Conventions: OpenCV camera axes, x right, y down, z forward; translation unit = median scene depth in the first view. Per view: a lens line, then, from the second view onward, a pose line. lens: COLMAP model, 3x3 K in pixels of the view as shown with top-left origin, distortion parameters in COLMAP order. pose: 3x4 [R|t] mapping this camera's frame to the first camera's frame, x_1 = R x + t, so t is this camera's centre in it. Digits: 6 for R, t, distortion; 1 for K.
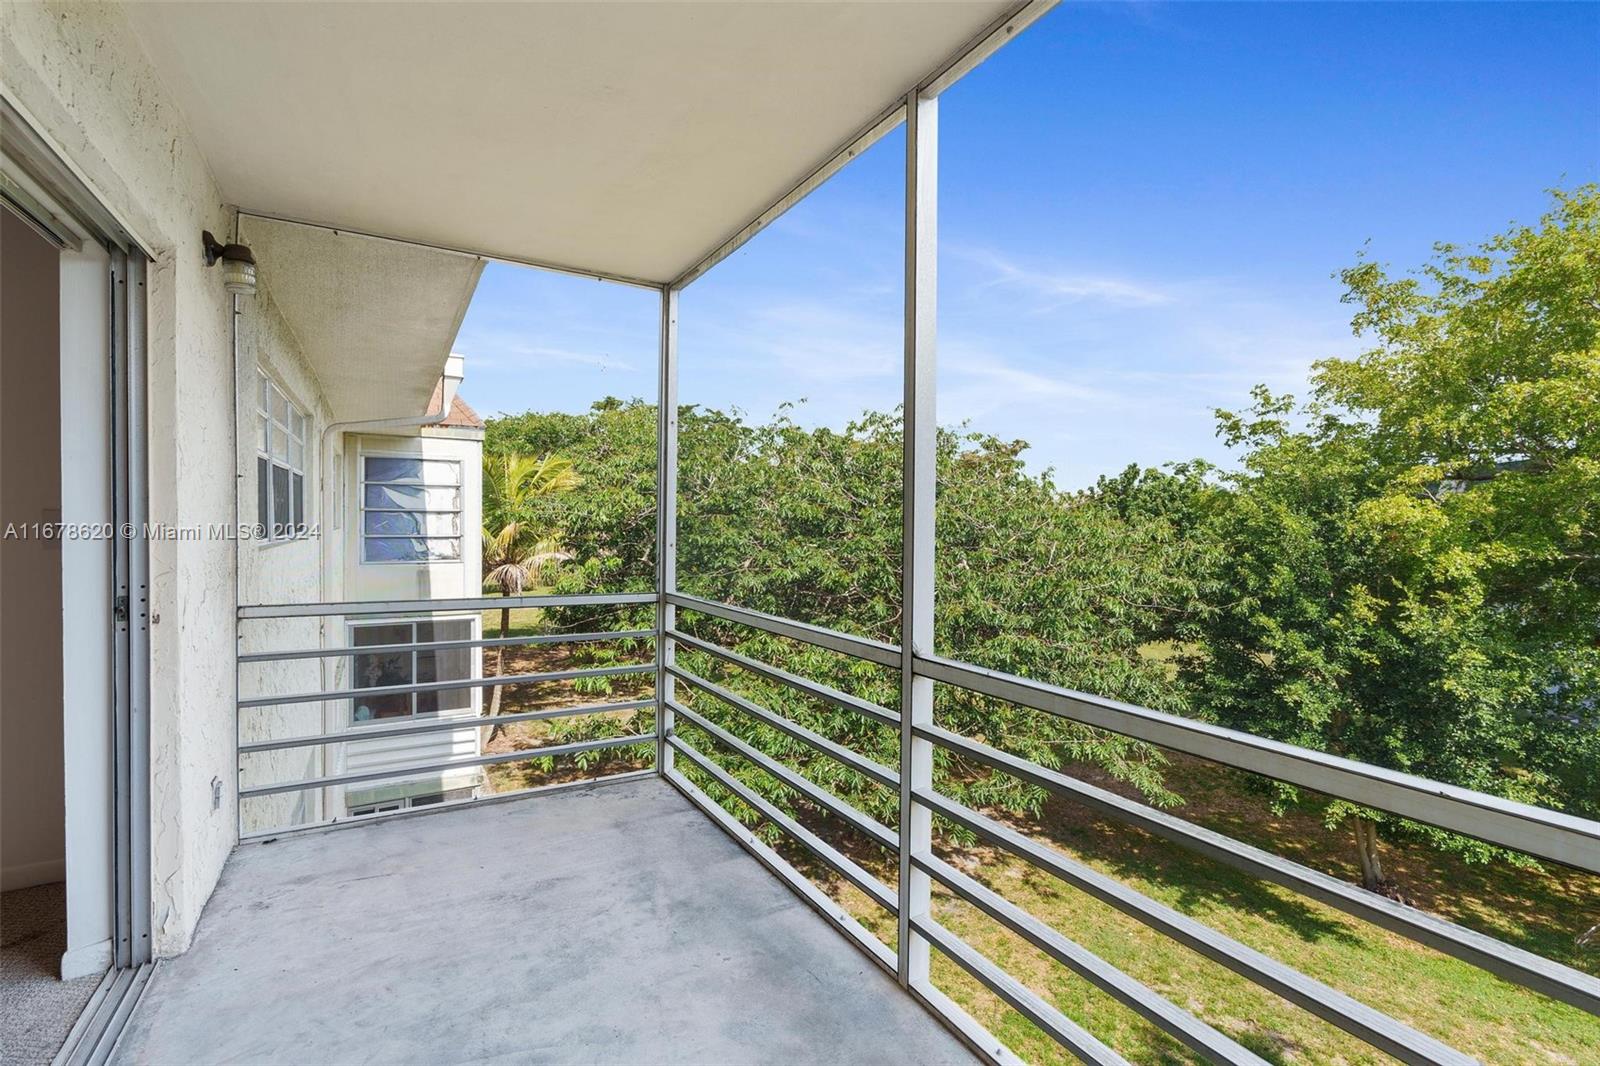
lens RADIAL K [[720.2, 0, 800.1], [0, 720.2, 527.7], [0, 0, 1]] dist [-0.012942, 0.003590]
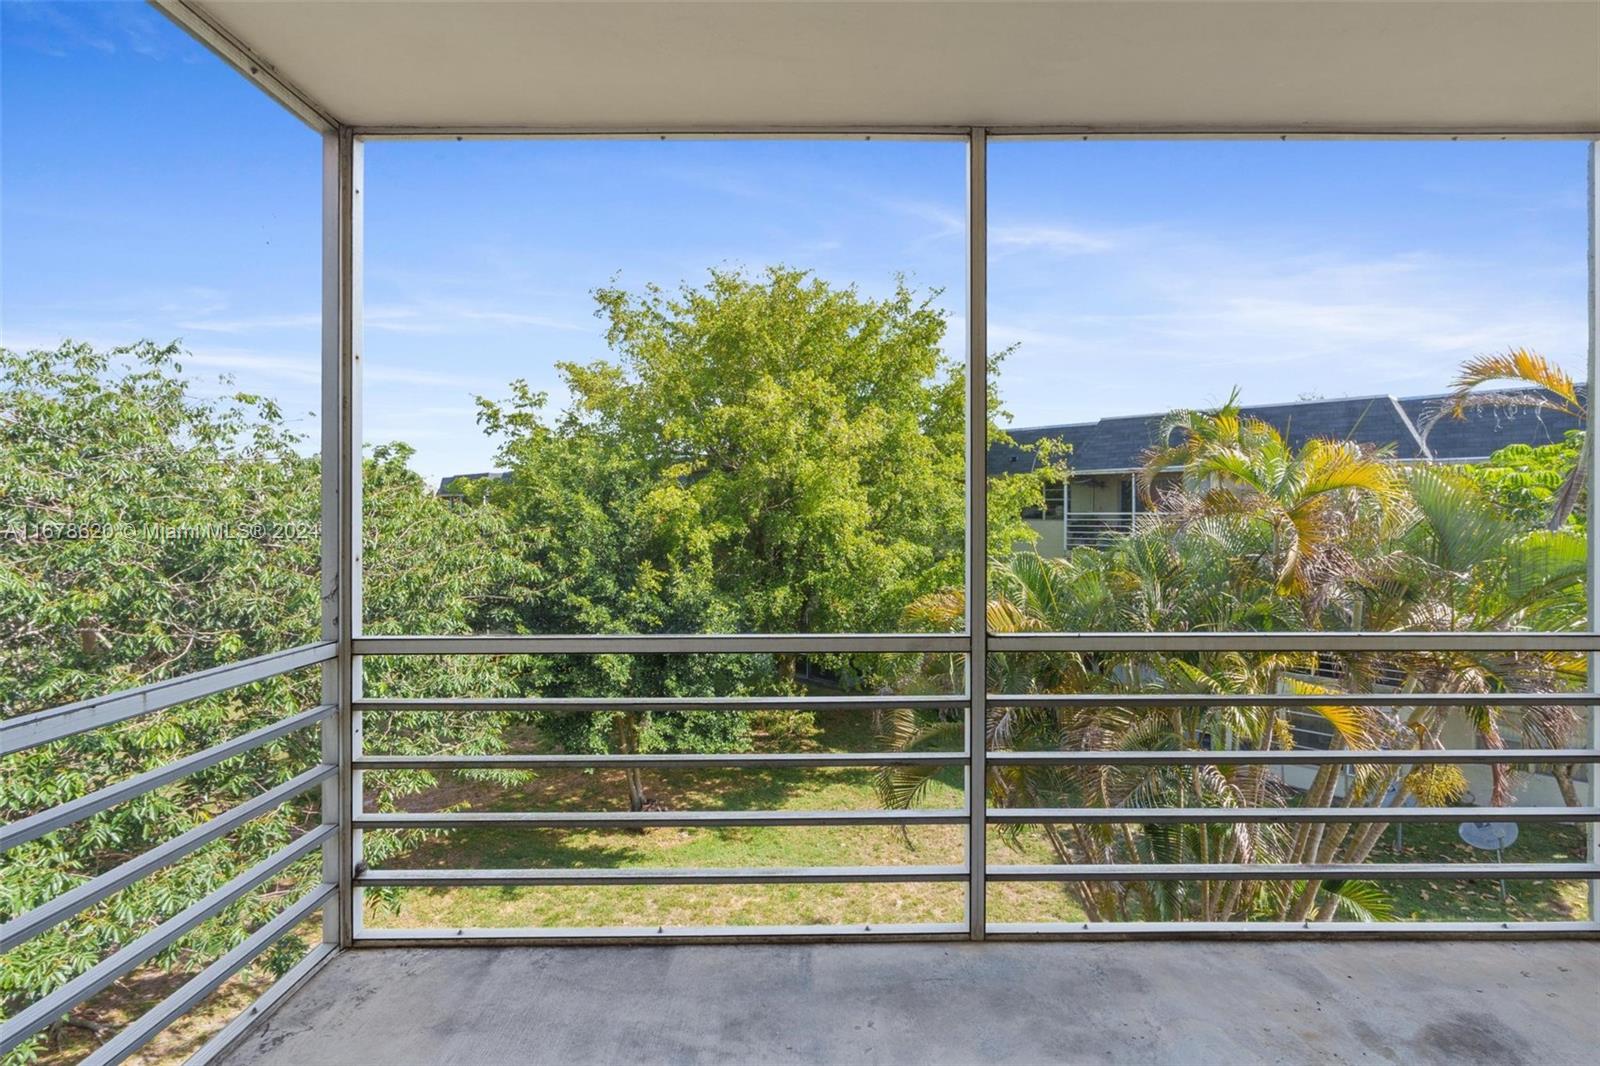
lens RADIAL K [[764.0, 0, 799.5], [0, 764.0, 525.7], [0, 0, 1]] dist [-0.005165, -0.000804]
pose [[0.505009, -0.029322, 0.862616, -0.179024], [0.017081, 0.999567, 0.023978, -0.004539], [-0.862945, 0.002625, 0.505291, 0.118144]]
